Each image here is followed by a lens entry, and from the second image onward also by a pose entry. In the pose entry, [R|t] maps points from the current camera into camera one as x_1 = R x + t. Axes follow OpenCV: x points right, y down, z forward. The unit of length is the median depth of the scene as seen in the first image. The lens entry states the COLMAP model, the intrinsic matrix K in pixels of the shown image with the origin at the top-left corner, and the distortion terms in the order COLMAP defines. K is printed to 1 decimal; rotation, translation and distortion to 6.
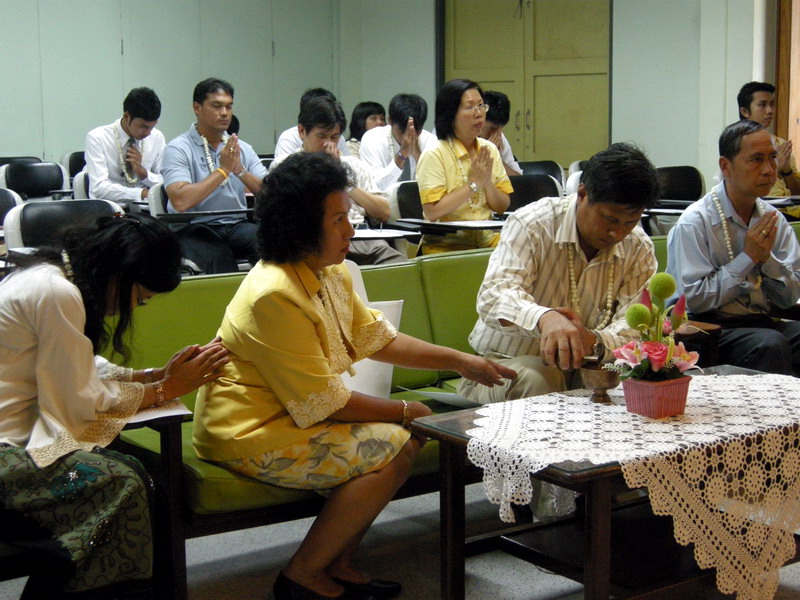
lens RADIAL K [[1388.3, 0, 412.4], [0, 1388.3, 287.6], [0, 0, 1]] dist [-0.083420, 0.000000]
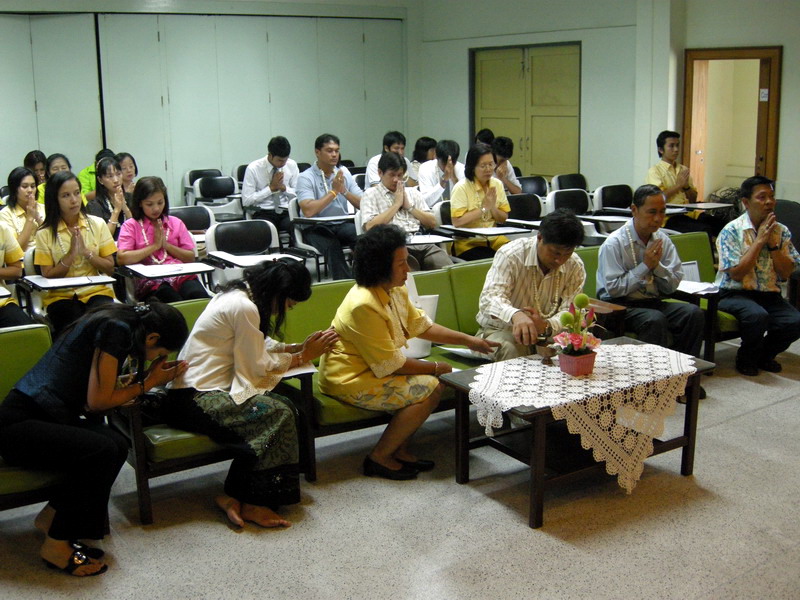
lens RADIAL K [[939.9, 0, 400.8], [0, 939.9, 293.7], [0, 0, 1]] dist [-0.131036, 0.000000]
pose [[0.997963, 0.005170, -0.063589, 0.025052], [-0.000126, 0.996869, 0.079069, -0.101821], [0.063799, -0.078900, 0.994839, -0.197314]]
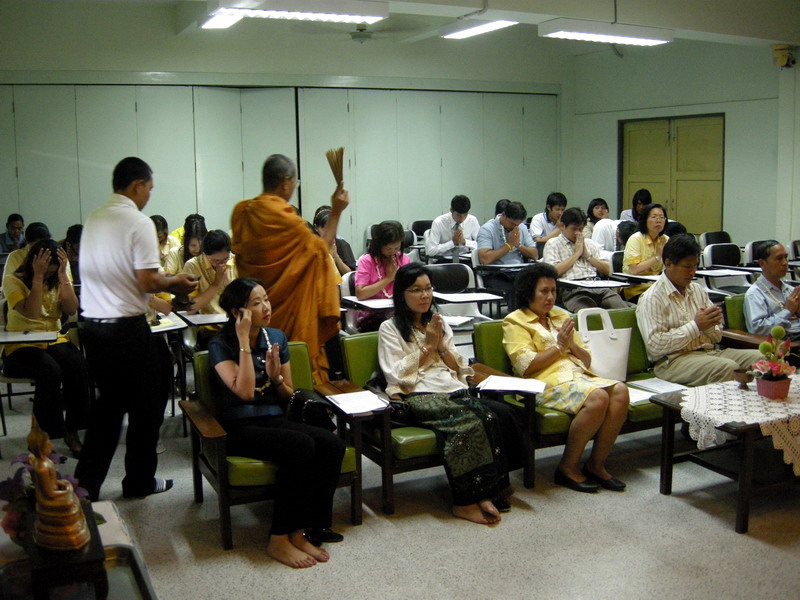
lens RADIAL K [[850.6, 0, 400.8], [0, 850.6, 281.5], [0, 0, 1]] dist [-0.131288, 0.000000]
pose [[0.979949, 0.019164, -0.198323, -0.112434], [-0.018737, 0.999816, 0.004029, -0.067003], [0.198364, -0.000233, 0.980128, -0.261897]]
